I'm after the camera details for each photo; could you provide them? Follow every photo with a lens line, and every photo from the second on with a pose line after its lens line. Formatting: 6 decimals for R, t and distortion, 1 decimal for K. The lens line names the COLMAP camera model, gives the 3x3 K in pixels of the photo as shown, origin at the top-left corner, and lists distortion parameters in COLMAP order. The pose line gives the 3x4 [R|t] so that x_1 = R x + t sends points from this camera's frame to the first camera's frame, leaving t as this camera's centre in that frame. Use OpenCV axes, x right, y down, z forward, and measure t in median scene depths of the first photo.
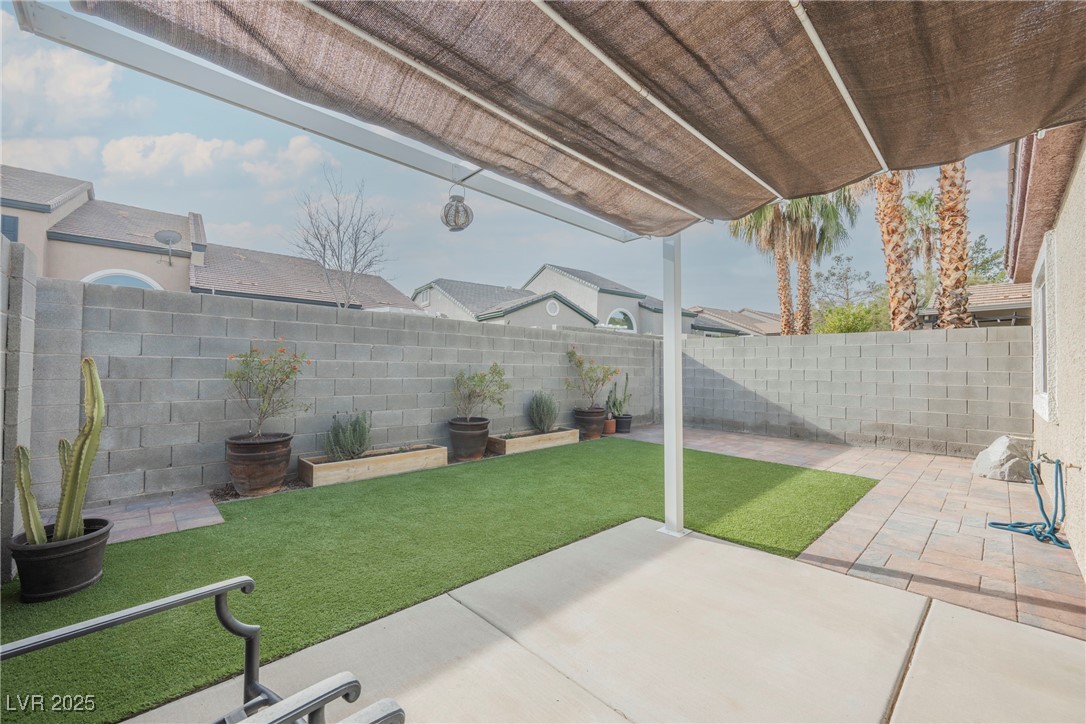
lens RADIAL K [[428.7, 0, 544.1], [0, 428.7, 360.5], [0, 0, 1]] dist [-0.000510, -0.000026]
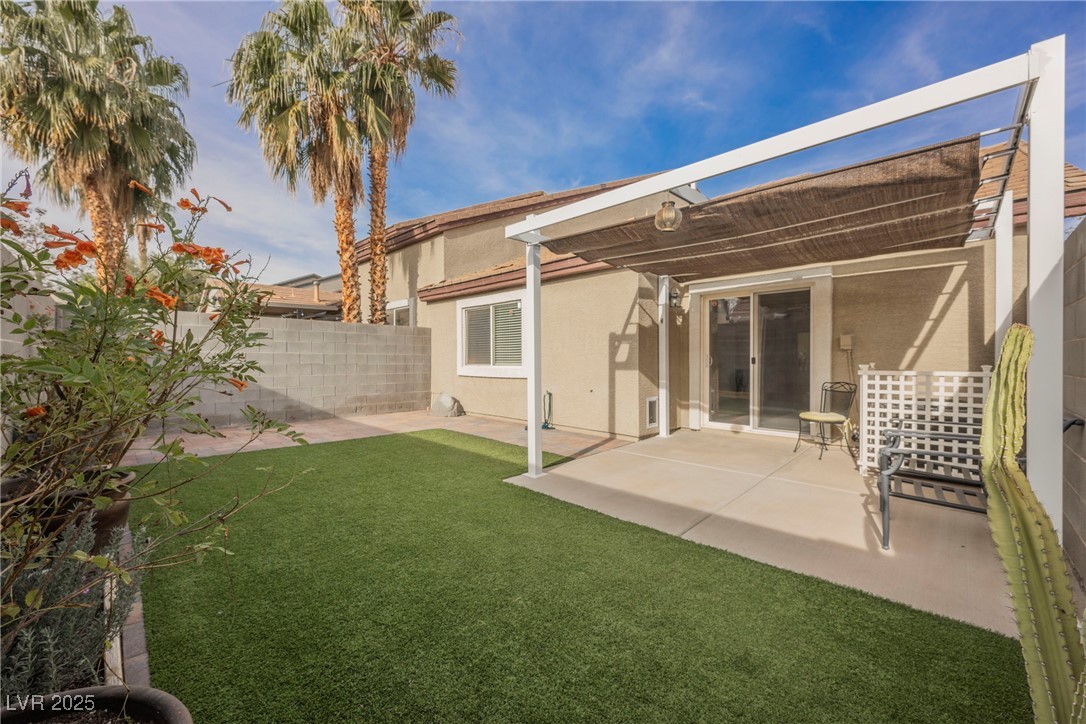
lens RADIAL K [[428.7, 0, 544.1], [0, 428.7, 360.8], [0, 0, 1]] dist [-0.000510, -0.000026]
pose [[-0.034604, -0.017606, 0.999246, -0.473280], [-0.020556, 0.999646, 0.016901, 0.010584], [-0.999190, -0.019955, -0.034954, 0.478029]]
